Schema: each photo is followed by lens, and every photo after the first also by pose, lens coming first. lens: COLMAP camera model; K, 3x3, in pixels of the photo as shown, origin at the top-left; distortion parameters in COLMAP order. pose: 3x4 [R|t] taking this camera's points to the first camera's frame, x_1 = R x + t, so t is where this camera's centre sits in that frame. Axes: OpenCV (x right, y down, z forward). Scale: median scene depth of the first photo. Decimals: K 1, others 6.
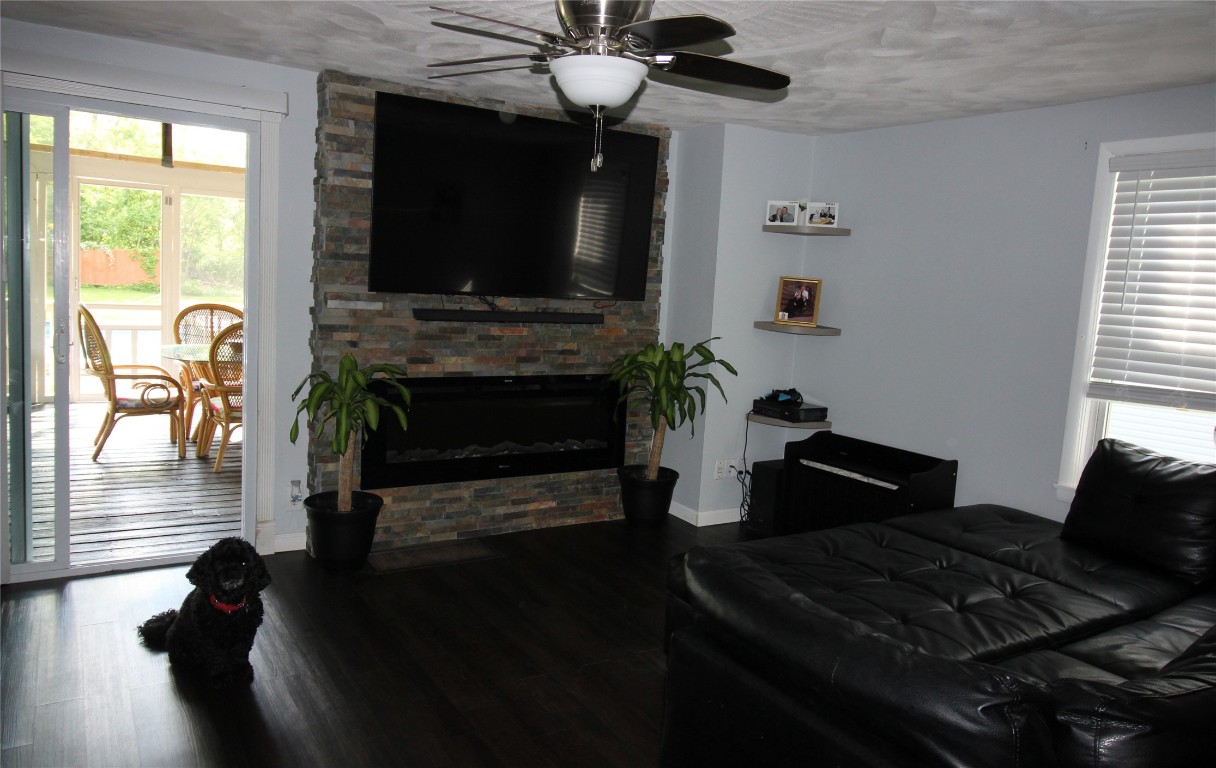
lens RADIAL K [[857.5, 0, 617.4], [0, 857.5, 368.0], [0, 0, 1]] dist [-0.006514, 0.018100]
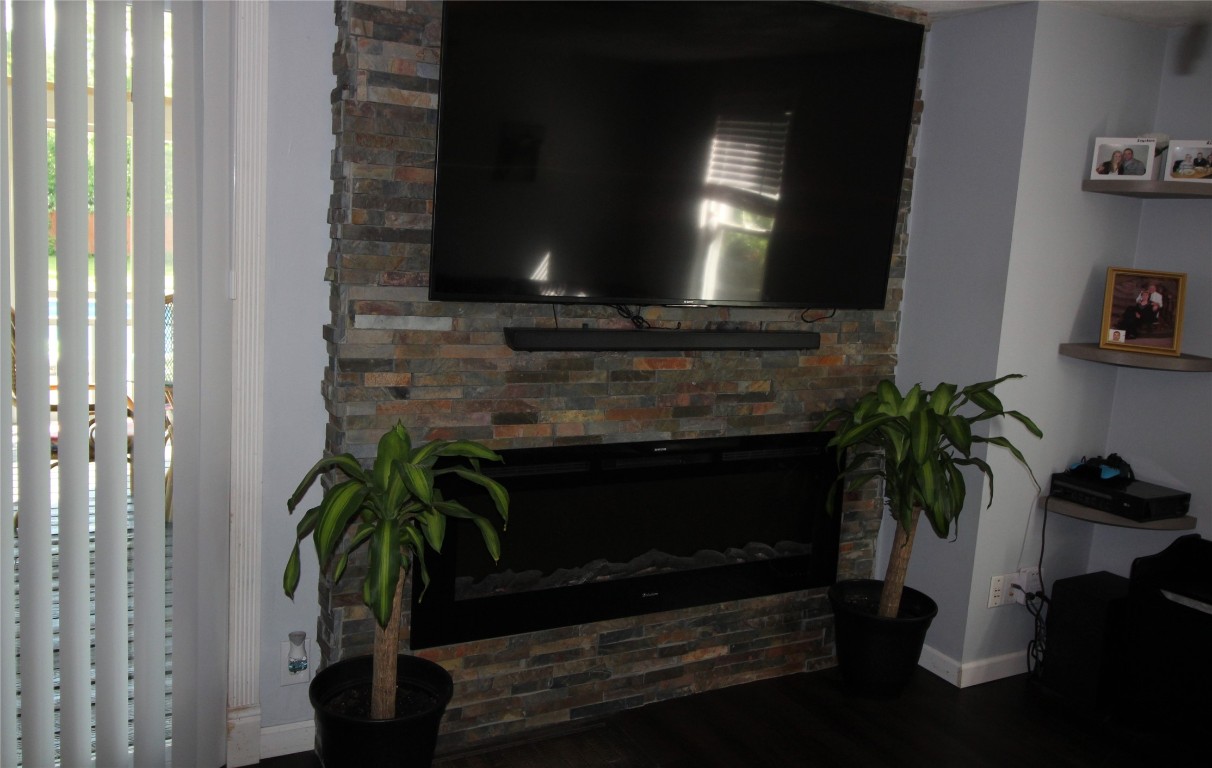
lens RADIAL K [[978.5, 0, 610.3], [0, 978.5, 371.2], [0, 0, 1]] dist [0.005359, -0.006449]
pose [[0.997748, 0.012659, -0.065861, -0.117077], [-0.011349, 0.999731, 0.020231, -0.050341], [0.066100, -0.019438, 0.997624, 0.337612]]
